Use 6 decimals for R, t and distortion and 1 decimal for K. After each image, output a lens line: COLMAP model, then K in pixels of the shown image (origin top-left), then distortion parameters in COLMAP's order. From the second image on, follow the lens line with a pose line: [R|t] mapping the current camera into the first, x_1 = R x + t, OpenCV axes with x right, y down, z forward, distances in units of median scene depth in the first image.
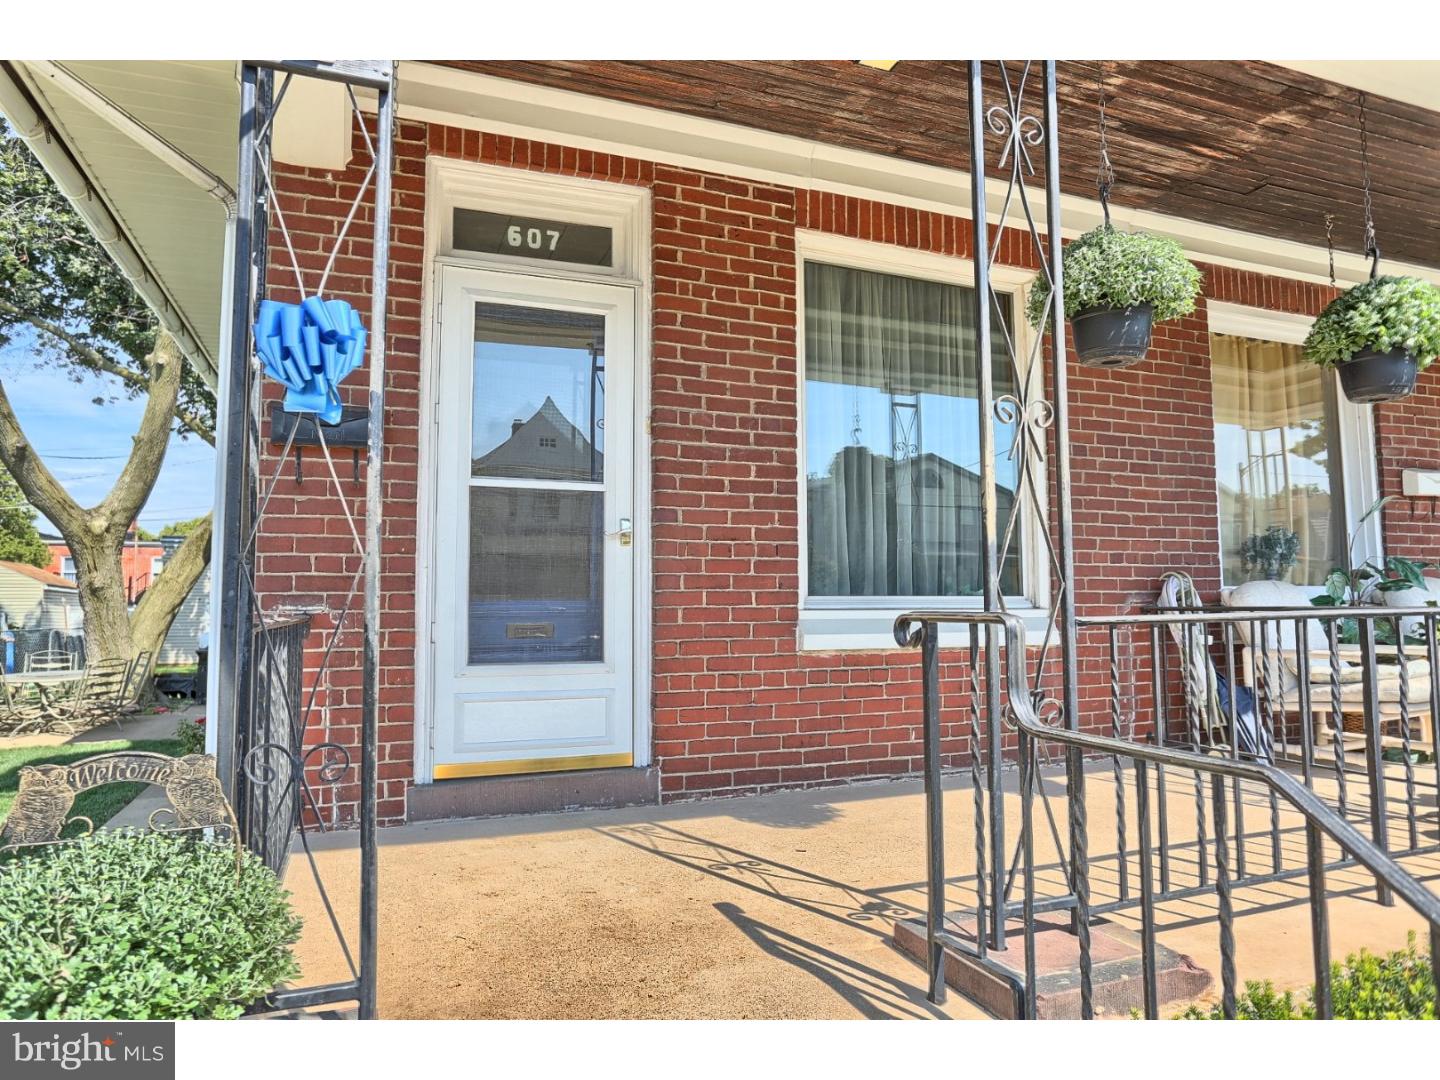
lens RADIAL K [[870.2, 0, 714.5], [0, 870.2, 543.8], [0, 0, 1]] dist [0.003210, 0.001515]
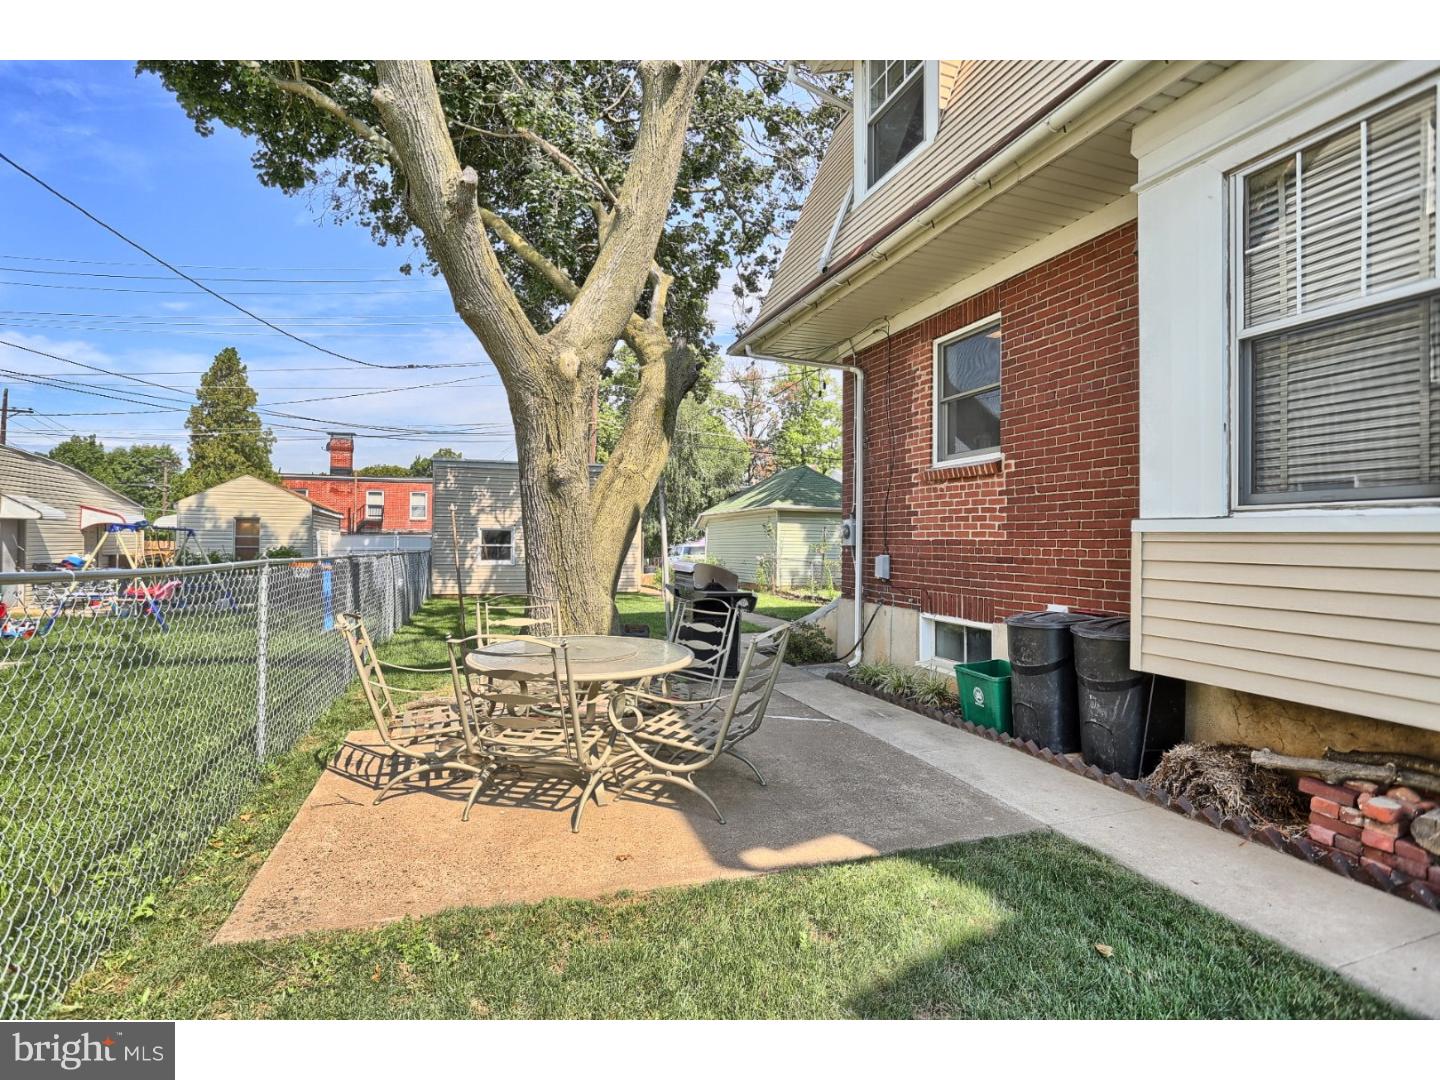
lens RADIAL K [[691.8, 0, 714.4], [0, 691.8, 538.4], [0, 0, 1]] dist [-0.037035, -0.000421]
pose [[0.998790, 0.019960, -0.044940, -1.984647], [-0.017318, 0.998140, 0.058447, 0.204432], [0.046023, -0.057598, 0.997278, 1.905907]]
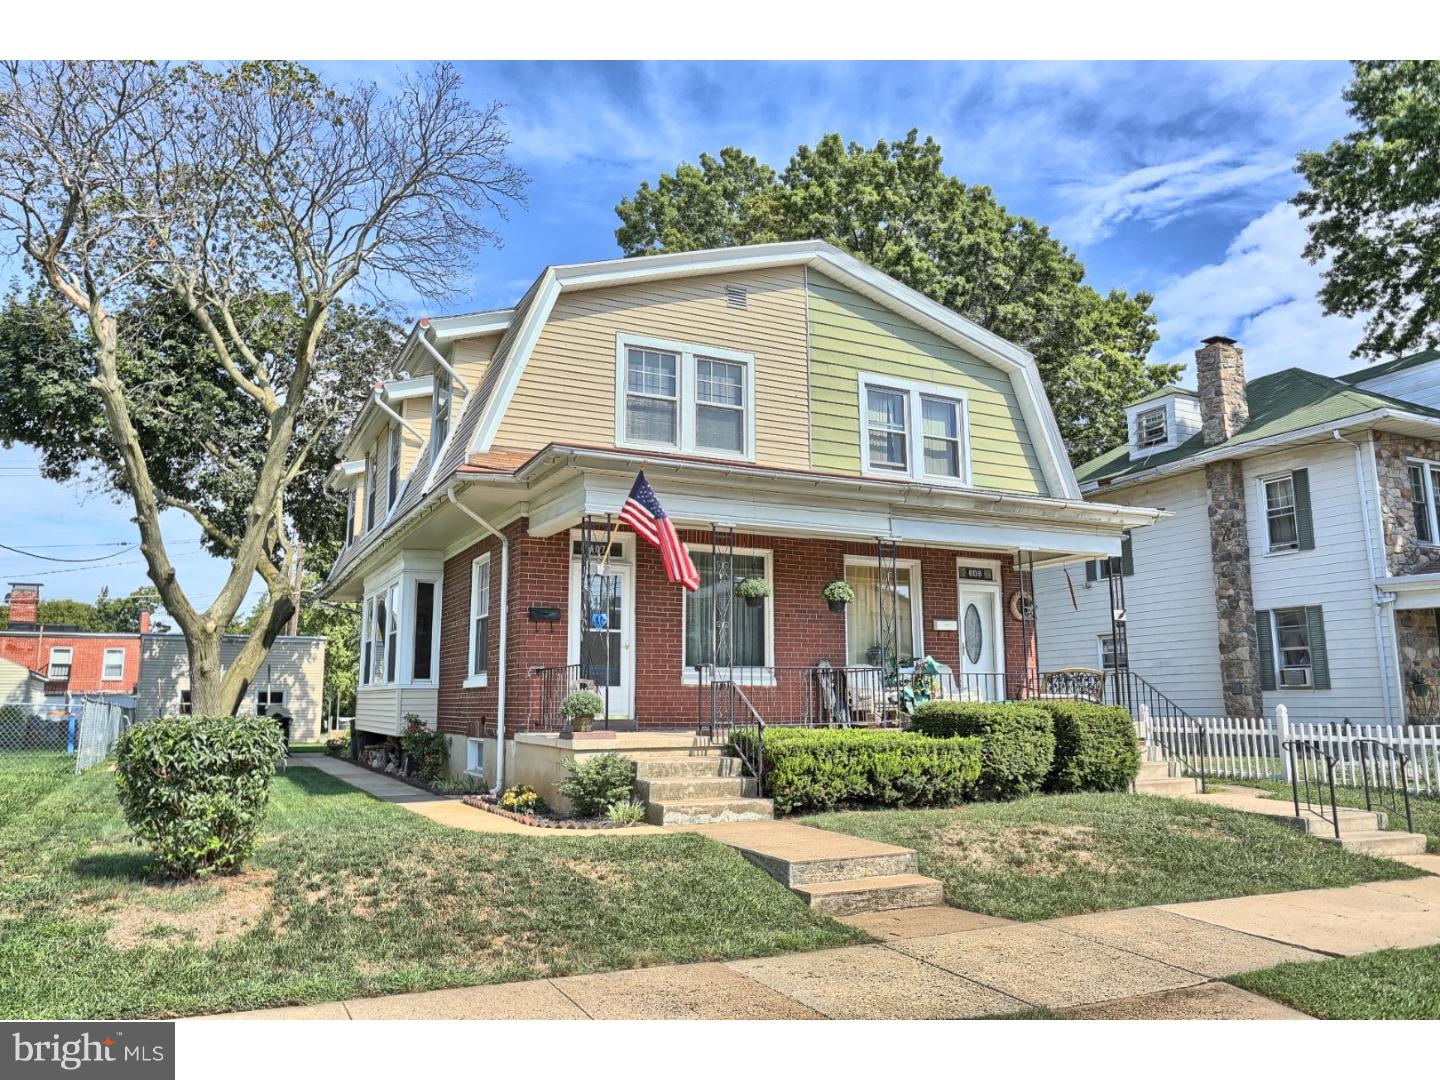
lens RADIAL K [[1036.5, 0, 726.6], [0, 1036.5, 539.1], [0, 0, 1]] dist [-0.020806, 0.005520]
pose [[0.995024, 0.017874, 0.098018, -0.109144], [-0.008637, 0.995548, -0.093861, -0.043300], [-0.099260, 0.092548, 0.990748, -2.578505]]
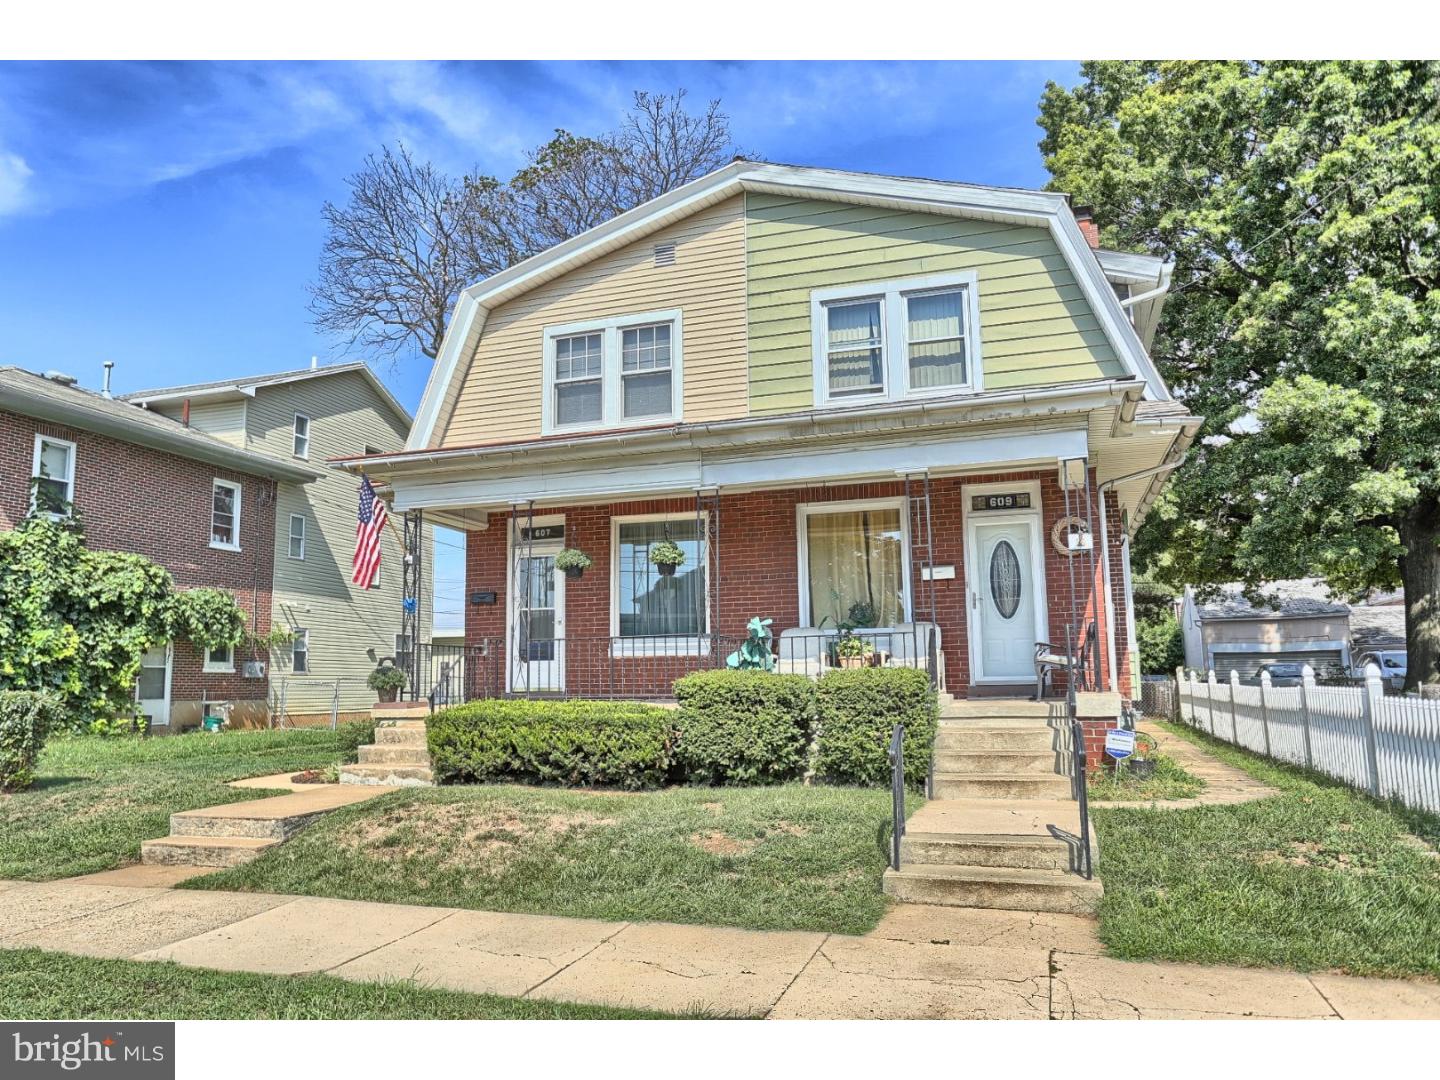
lens RADIAL K [[1036.5, 0, 720.1], [0, 1036.5, 537.8], [0, 0, 1]] dist [-0.020806, 0.005520]
pose [[0.772965, -0.093845, -0.627469, 2.672587], [0.050514, 0.994963, -0.086581, 0.040728], [0.632434, 0.035228, 0.773813, -1.555658]]
